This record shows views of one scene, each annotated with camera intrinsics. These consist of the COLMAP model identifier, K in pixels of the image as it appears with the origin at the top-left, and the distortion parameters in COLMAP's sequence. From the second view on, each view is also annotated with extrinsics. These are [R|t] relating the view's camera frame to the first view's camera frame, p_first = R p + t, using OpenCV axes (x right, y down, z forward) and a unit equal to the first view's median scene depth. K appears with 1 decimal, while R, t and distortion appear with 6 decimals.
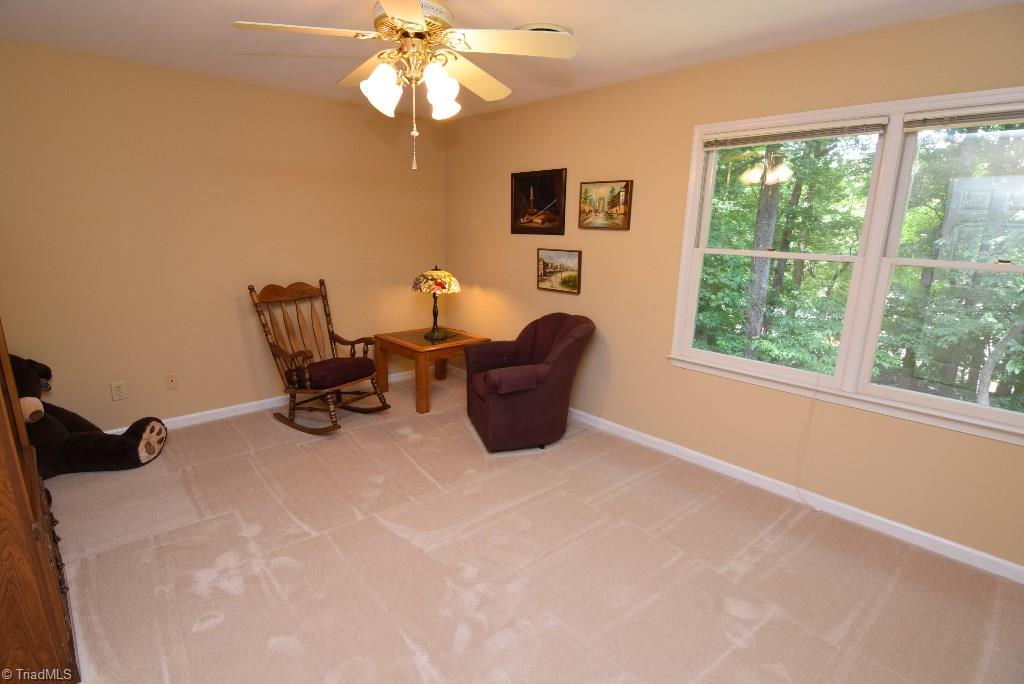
lens RADIAL K [[499.1, 0, 513.7], [0, 499.1, 340.8], [0, 0, 1]] dist [-0.010250, -0.008016]
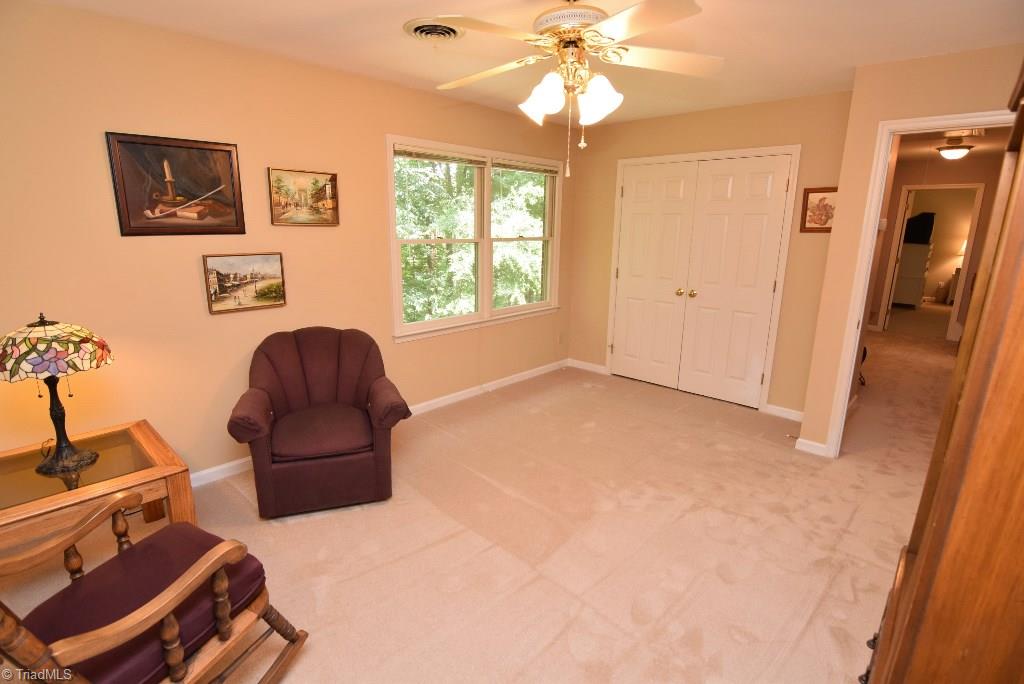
lens RADIAL K [[499.1, 0, 512.7], [0, 499.1, 344.1], [0, 0, 1]] dist [-0.010250, -0.008016]
pose [[-0.064310, -0.262135, 0.962886, -0.703602], [0.201970, 0.941496, 0.269801, -0.179248], [-0.977278, 0.211825, -0.007604, 0.656641]]
